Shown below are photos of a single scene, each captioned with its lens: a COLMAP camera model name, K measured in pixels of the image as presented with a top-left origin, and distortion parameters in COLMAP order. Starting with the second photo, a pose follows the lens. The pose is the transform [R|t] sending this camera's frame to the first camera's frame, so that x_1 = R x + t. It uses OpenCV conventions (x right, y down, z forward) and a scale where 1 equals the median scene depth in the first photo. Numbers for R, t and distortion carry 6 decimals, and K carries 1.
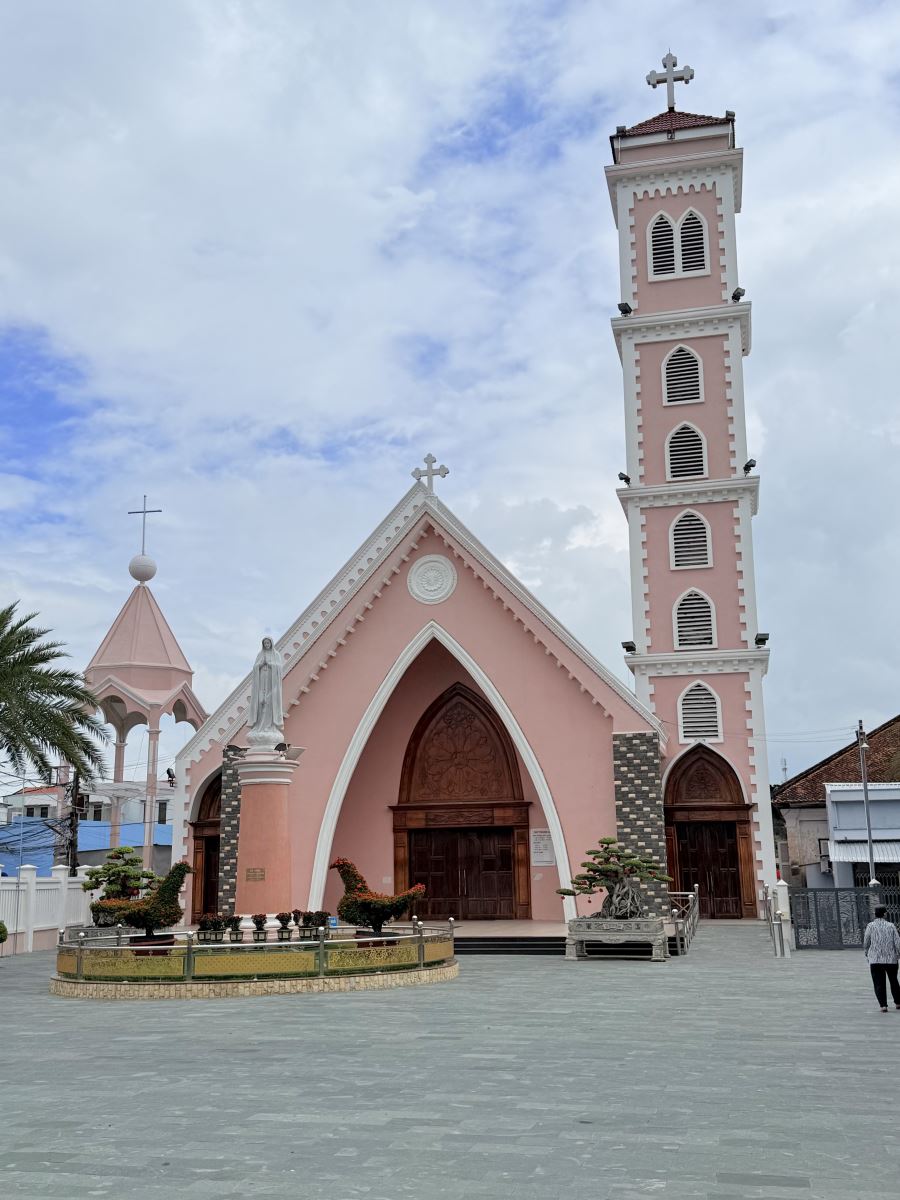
lens RADIAL K [[1275.0, 0, 450.0], [0, 1275.0, 600.0], [0, 0, 1]] dist [0.140462, -0.277380]
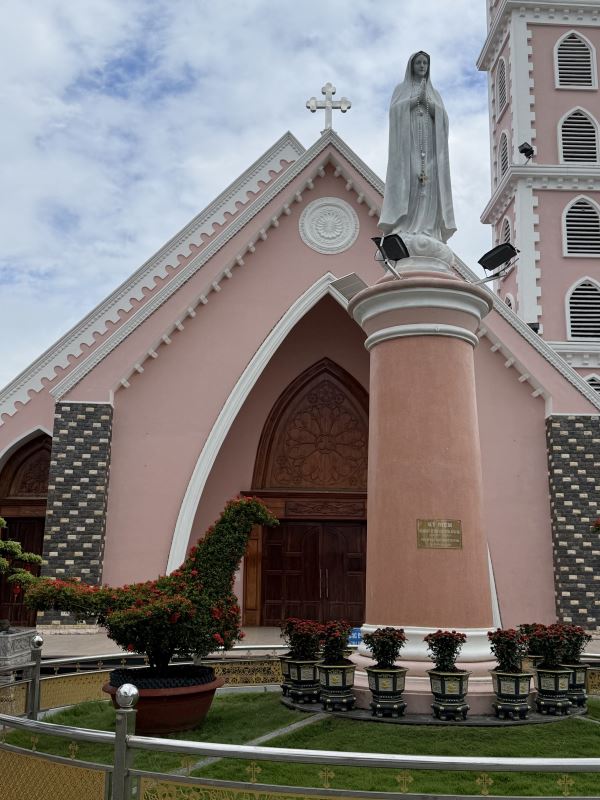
lens RADIAL K [[850.0, 0, 300.0], [0, 850.0, 400.0], [0, 0, 1]] dist [0.140462, -0.277380]
pose [[0.958557, 0.088712, 0.270739, -0.172133], [-0.087541, 0.996026, -0.016422, 0.107795], [-0.271119, -0.007959, 0.962513, 0.449569]]
